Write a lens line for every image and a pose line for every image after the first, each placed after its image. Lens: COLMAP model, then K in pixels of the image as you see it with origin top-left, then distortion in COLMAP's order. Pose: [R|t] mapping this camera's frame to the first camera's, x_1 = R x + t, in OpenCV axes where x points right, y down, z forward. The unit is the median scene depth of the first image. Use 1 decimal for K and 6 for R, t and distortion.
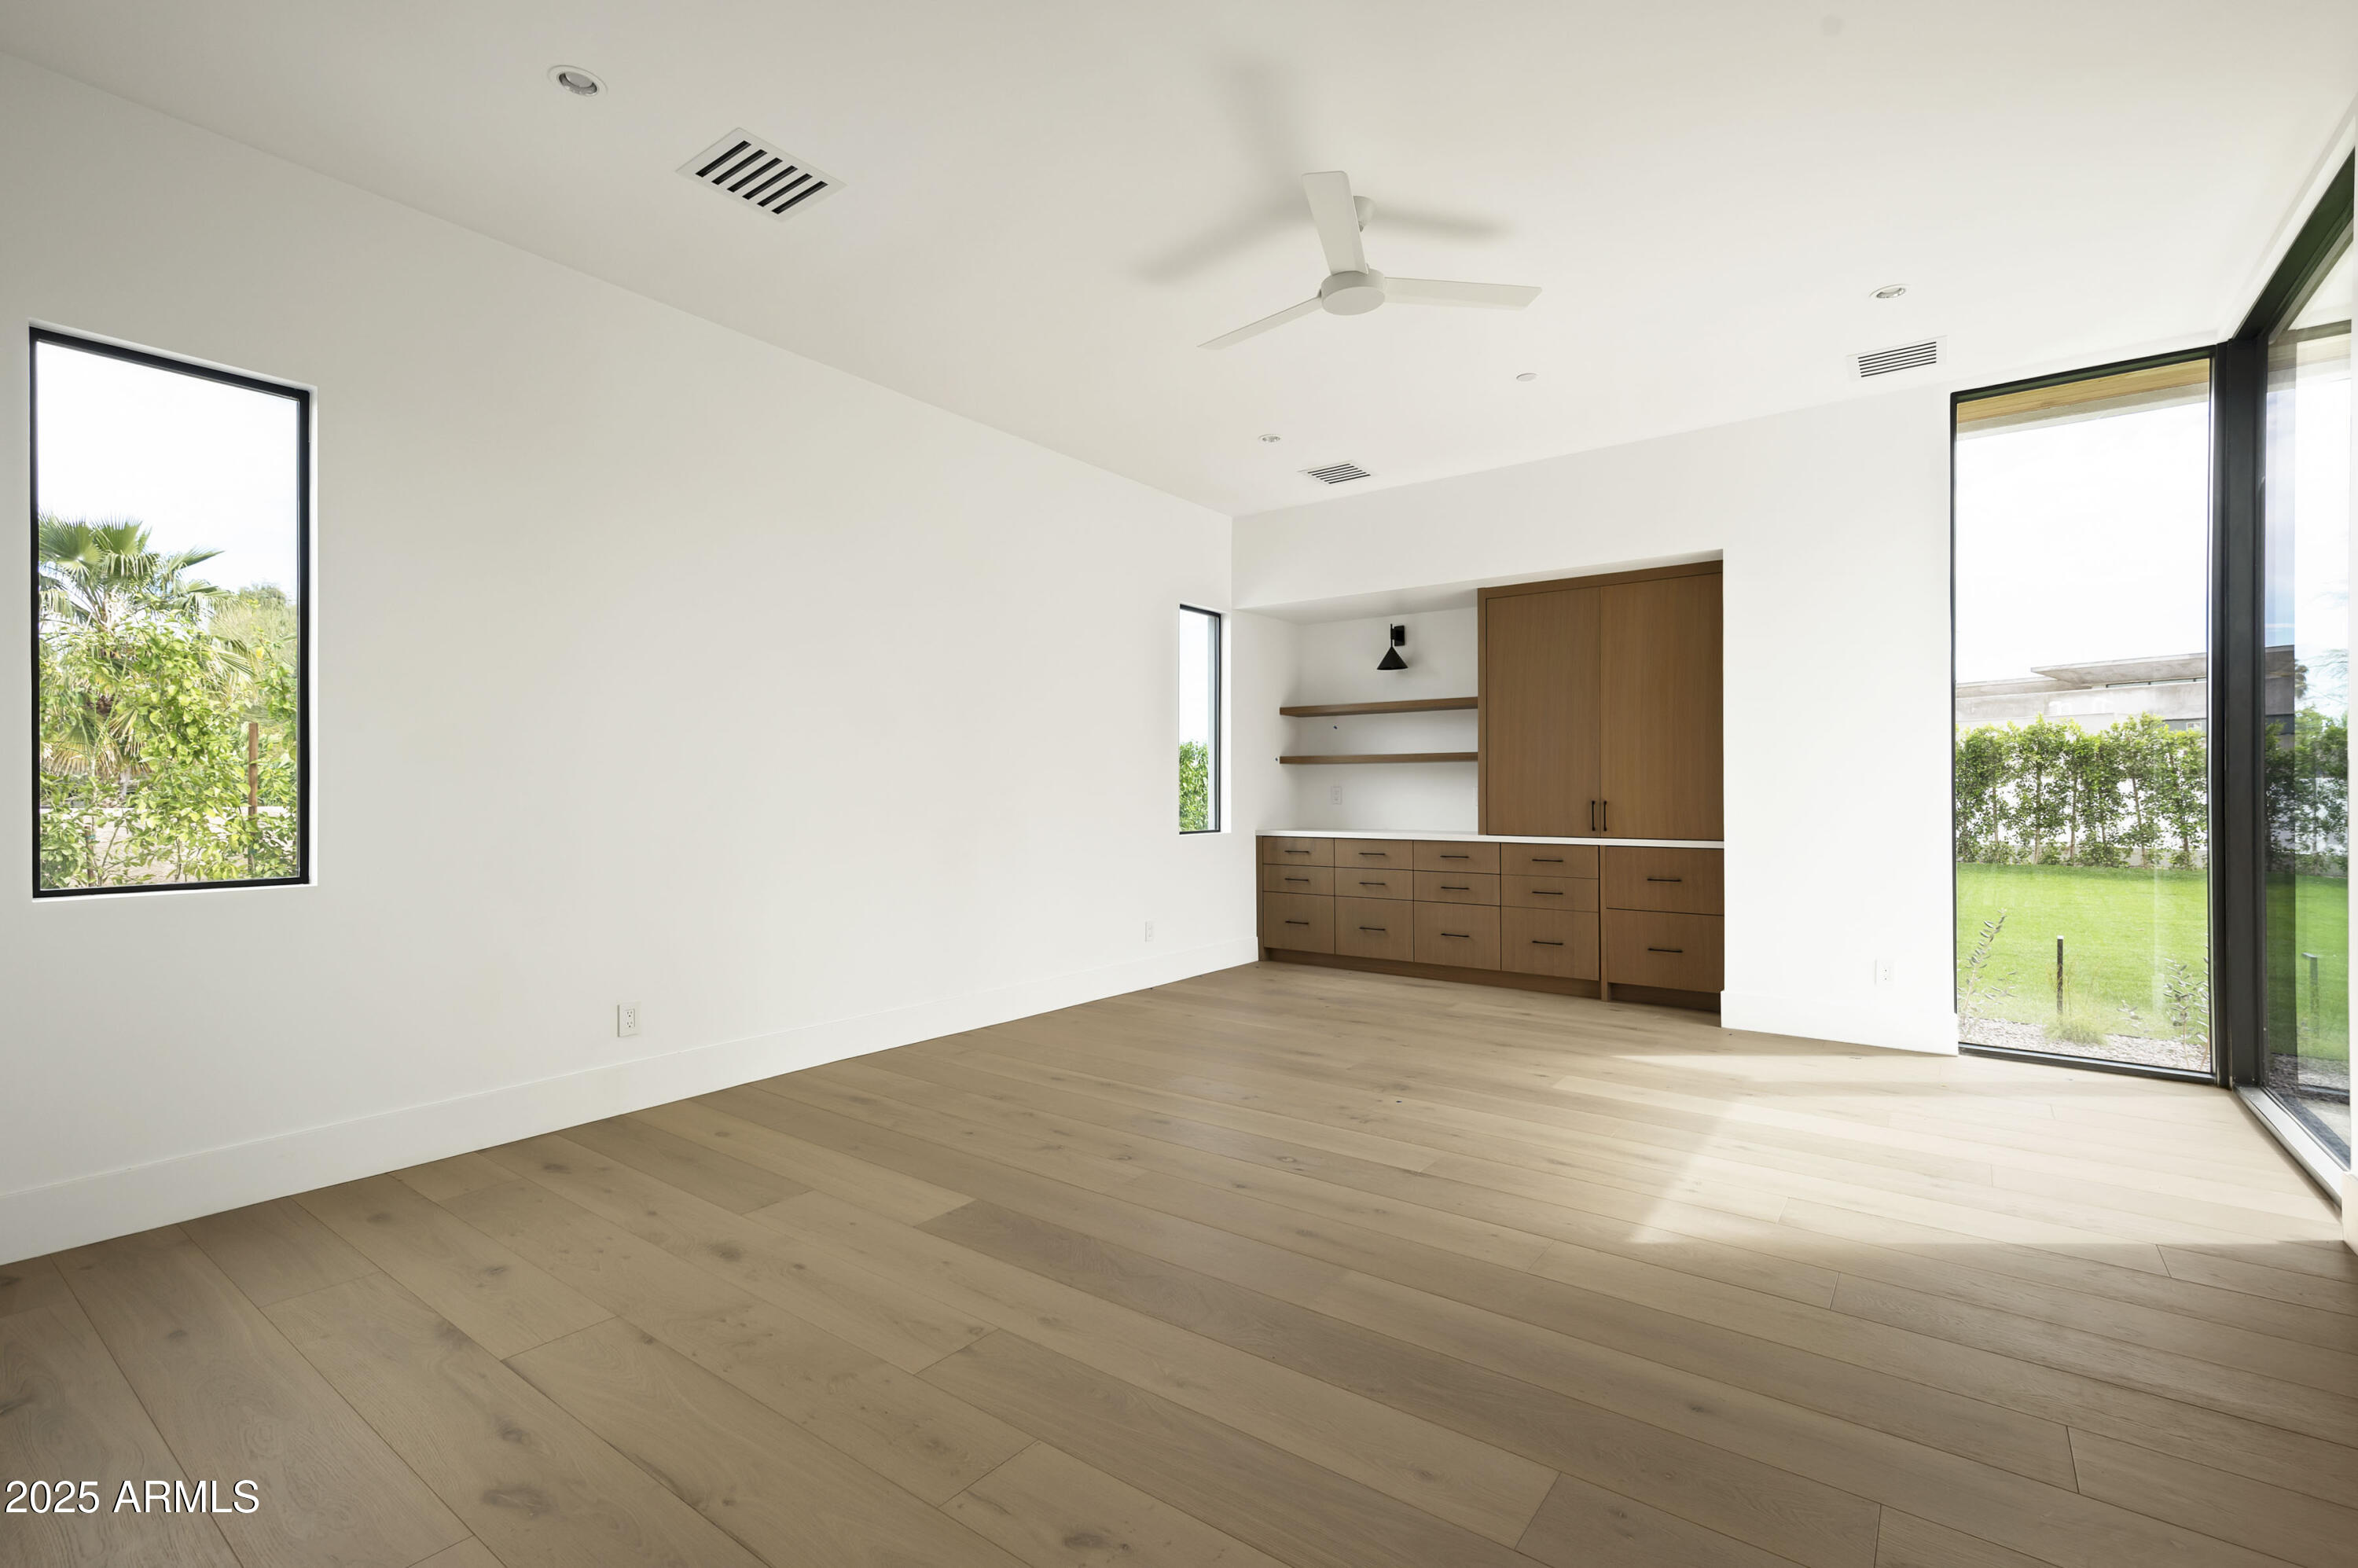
lens RADIAL K [[1073.2, 0, 1179.0], [0, 1073.2, 784.0], [0, 0, 1]] dist [-0.000318, -0.000066]
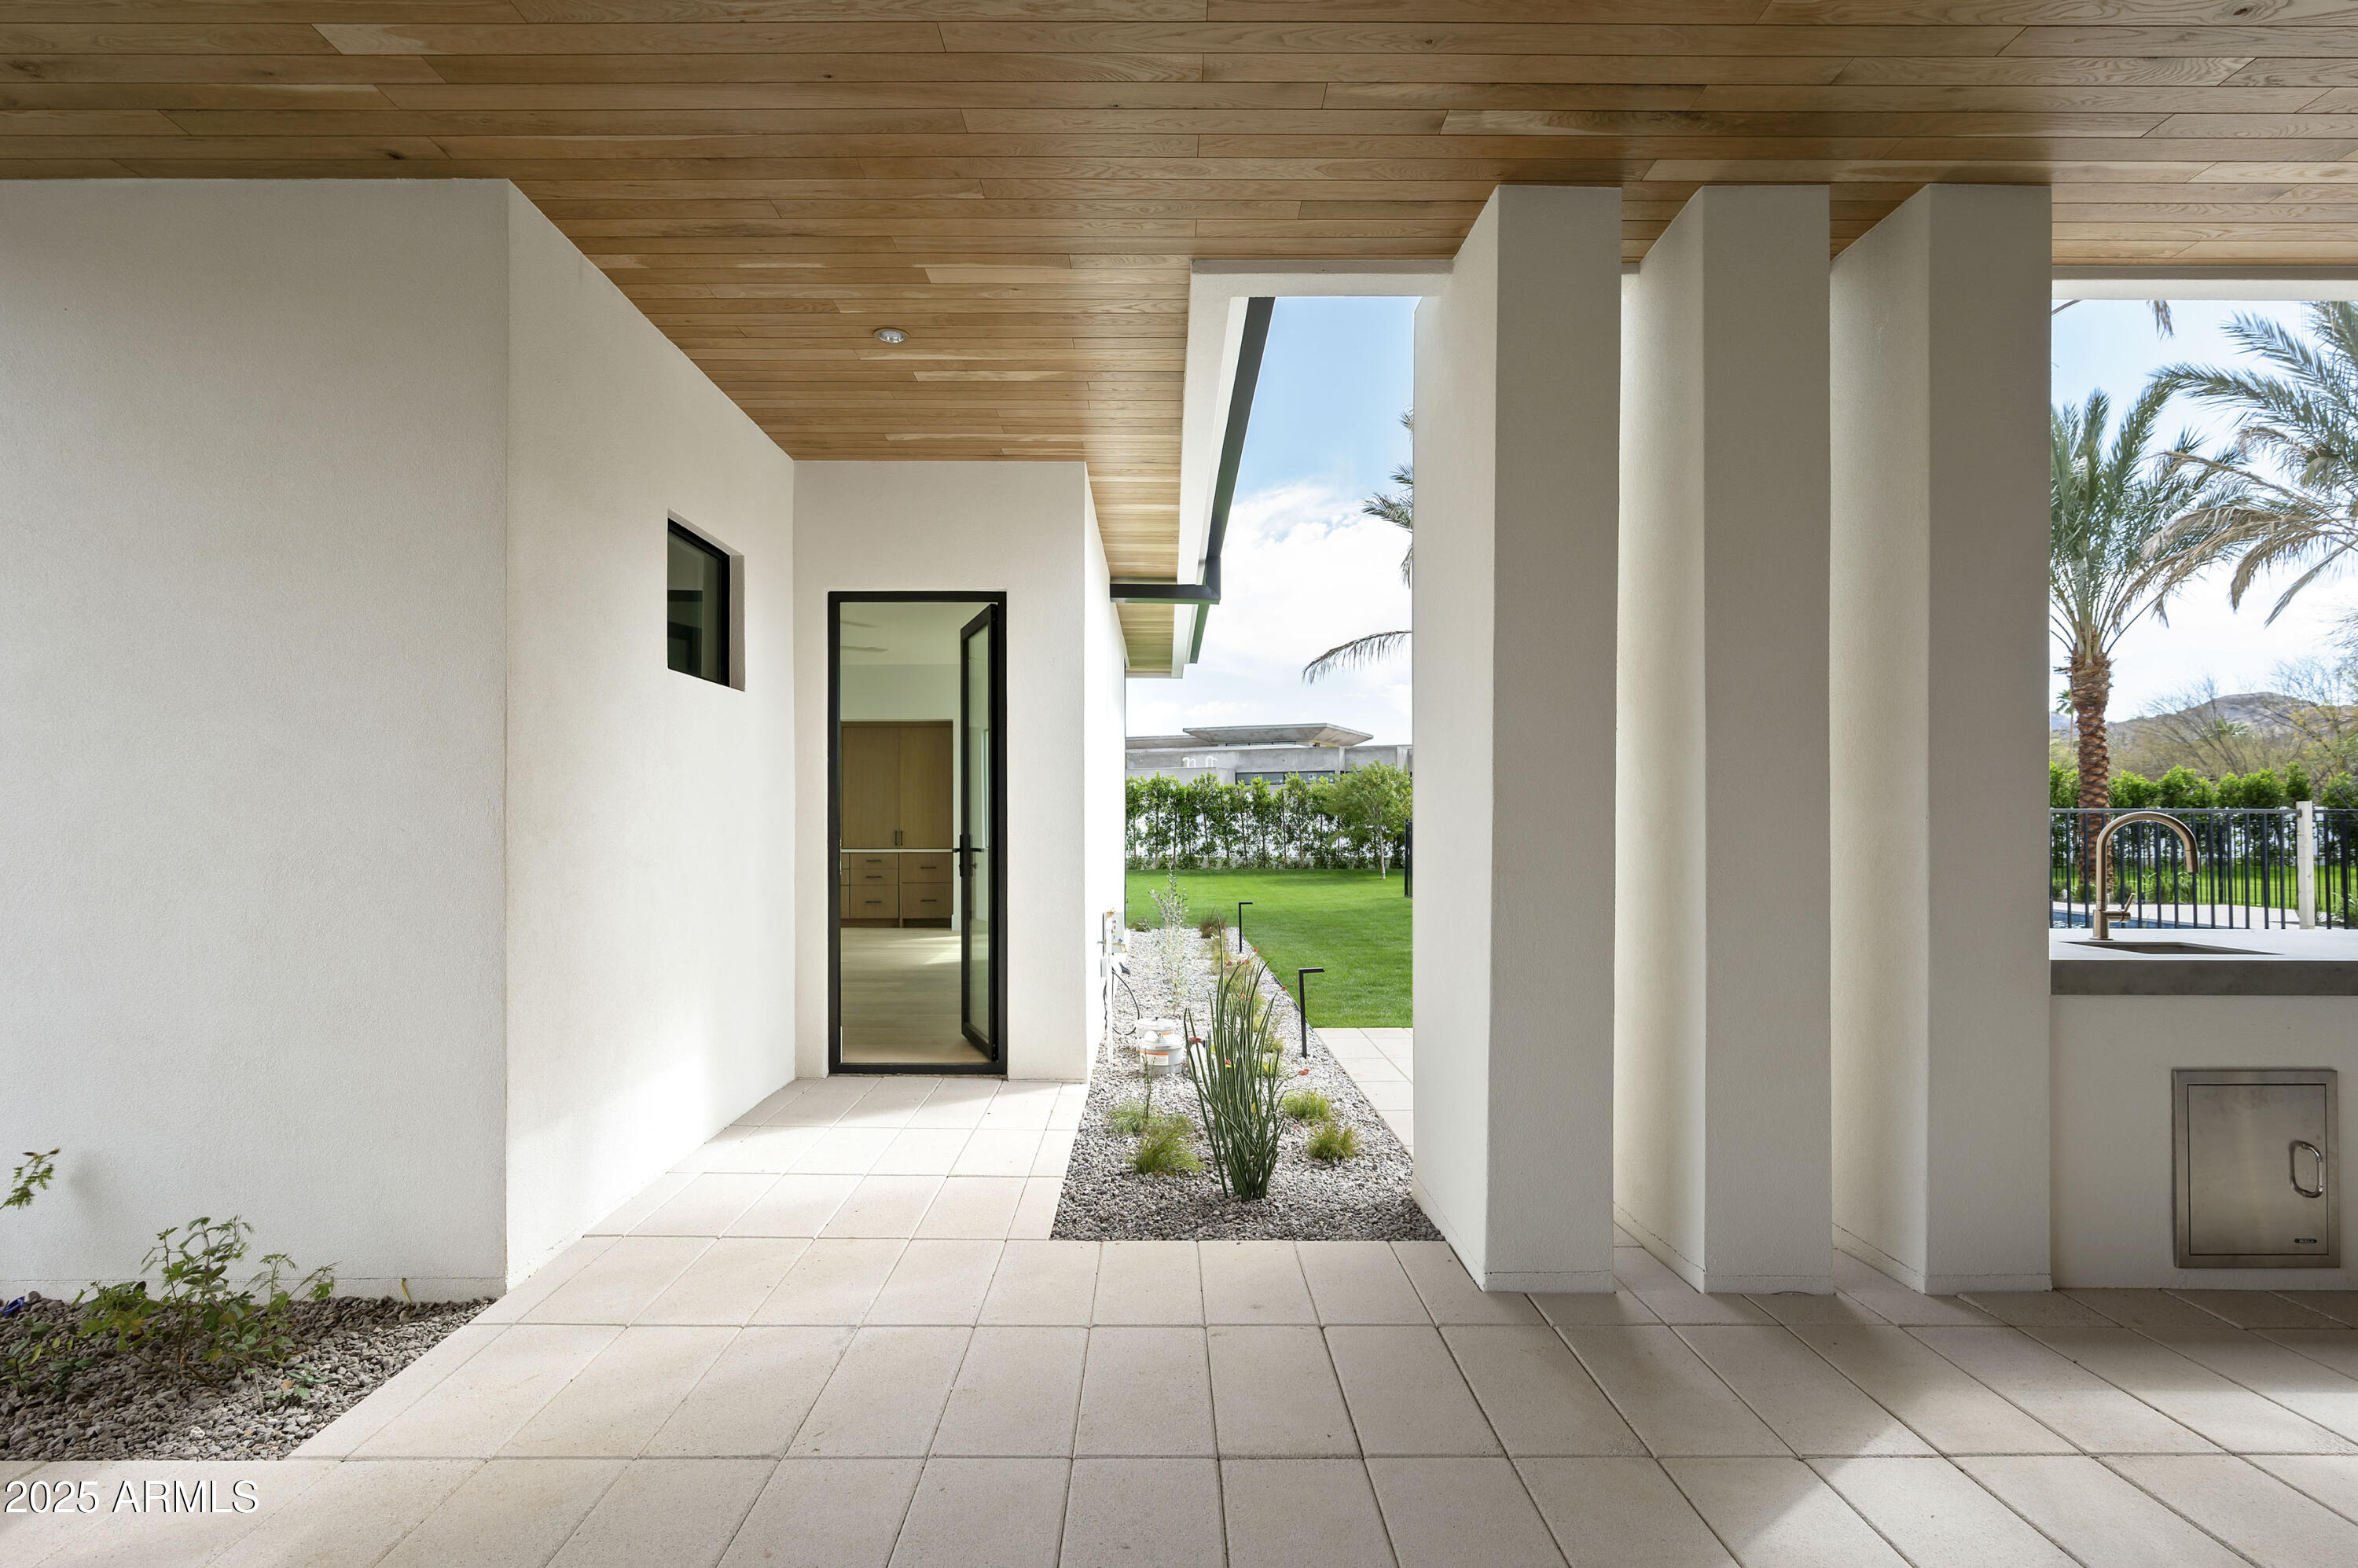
lens RADIAL K [[1073.2, 0, 1179.0], [0, 1073.2, 784.0], [0, 0, 1]] dist [-0.000318, -0.000066]
pose [[0.795069, 0.014205, 0.606353, -0.111211], [0.003731, 0.999592, -0.028310, -0.003856], [-0.606508, 0.024771, 0.794692, -0.249345]]
